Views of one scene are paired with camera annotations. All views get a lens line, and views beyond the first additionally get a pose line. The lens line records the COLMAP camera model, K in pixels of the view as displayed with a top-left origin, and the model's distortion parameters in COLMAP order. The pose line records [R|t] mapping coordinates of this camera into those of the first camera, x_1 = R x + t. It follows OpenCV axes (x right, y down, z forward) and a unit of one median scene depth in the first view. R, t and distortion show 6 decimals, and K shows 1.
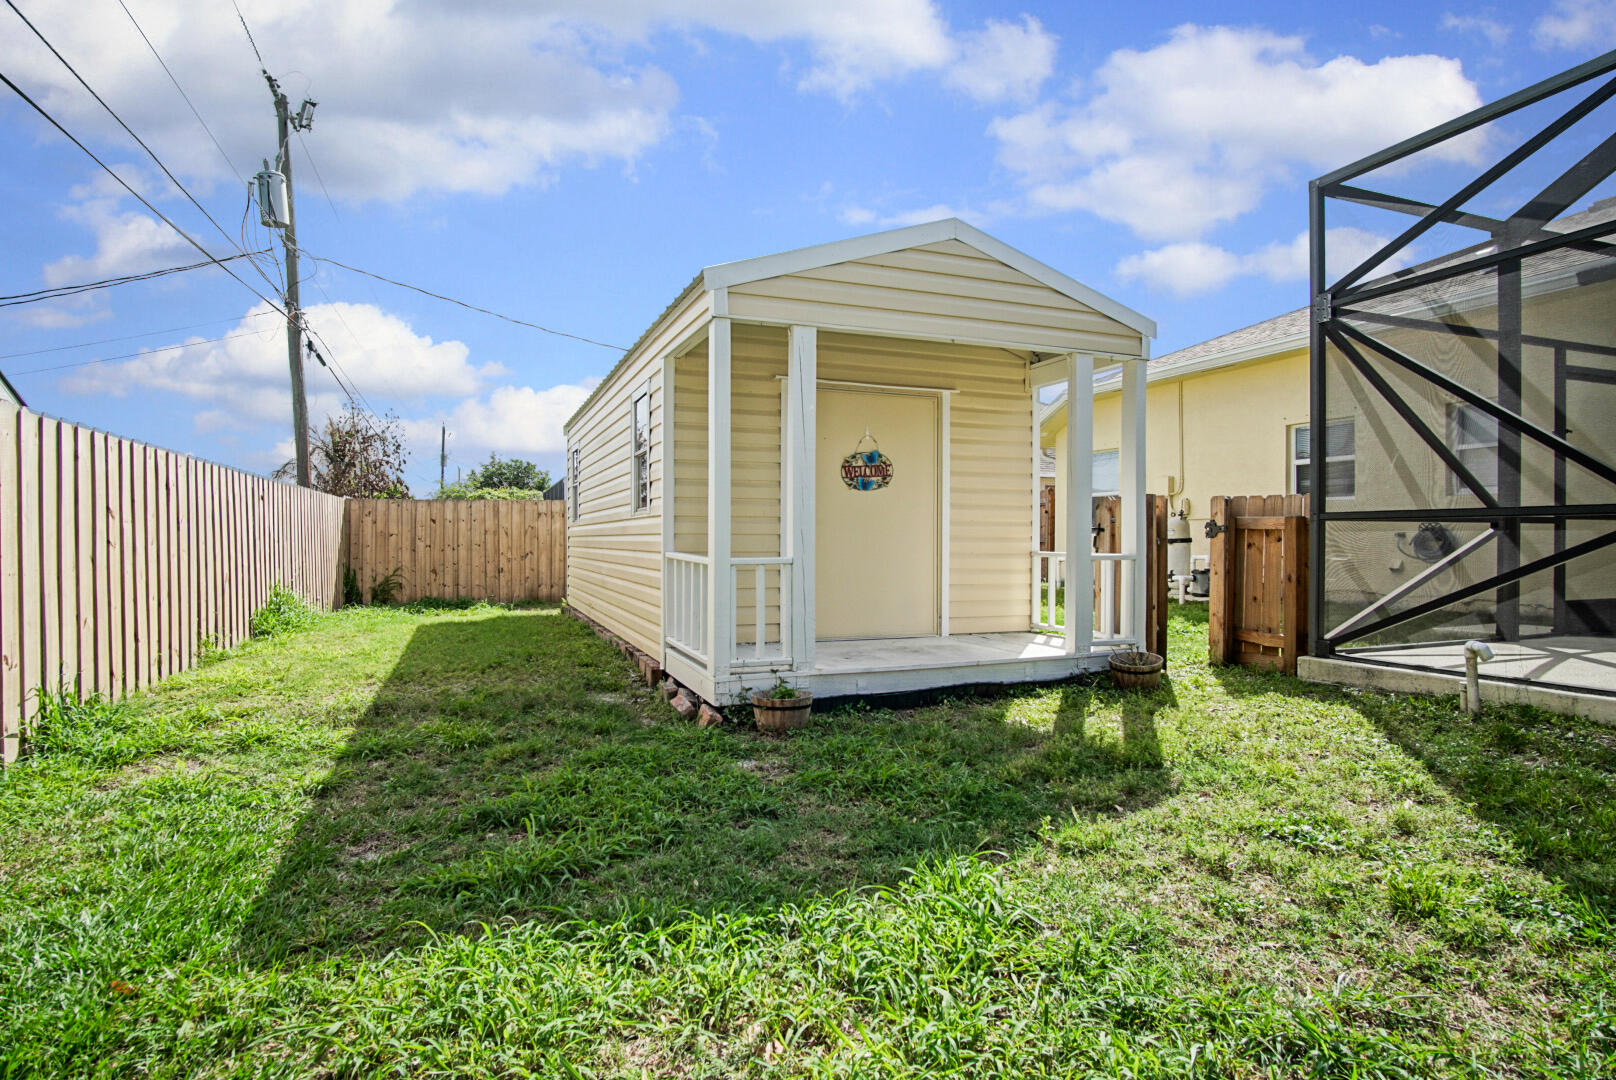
lens RADIAL K [[864.7, 0, 805.6], [0, 864.7, 551.0], [0, 0, 1]] dist [-0.025960, 0.000296]
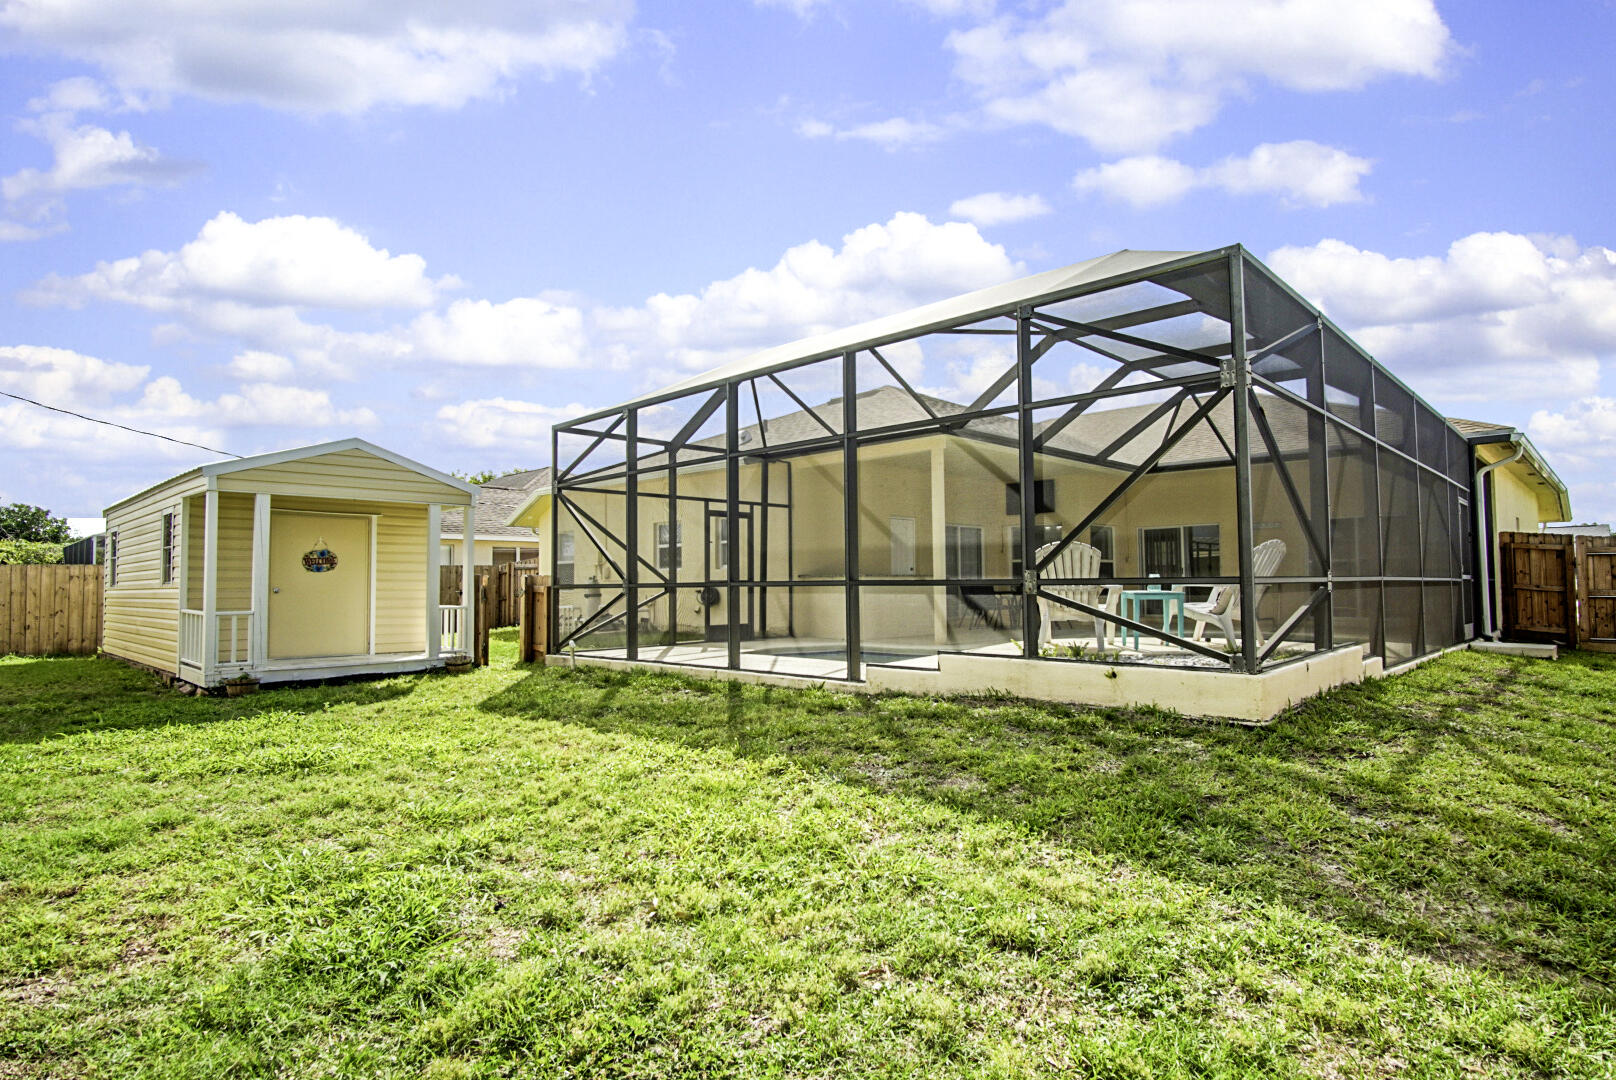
lens RADIAL K [[864.7, 0, 805.6], [0, 864.7, 551.0], [0, 0, 1]] dist [-0.025960, 0.000296]
pose [[0.907070, 0.008803, 0.420887, 0.232548], [0.015518, 0.998403, -0.054326, -0.002979], [-0.420693, 0.055809, 0.905485, -0.994443]]
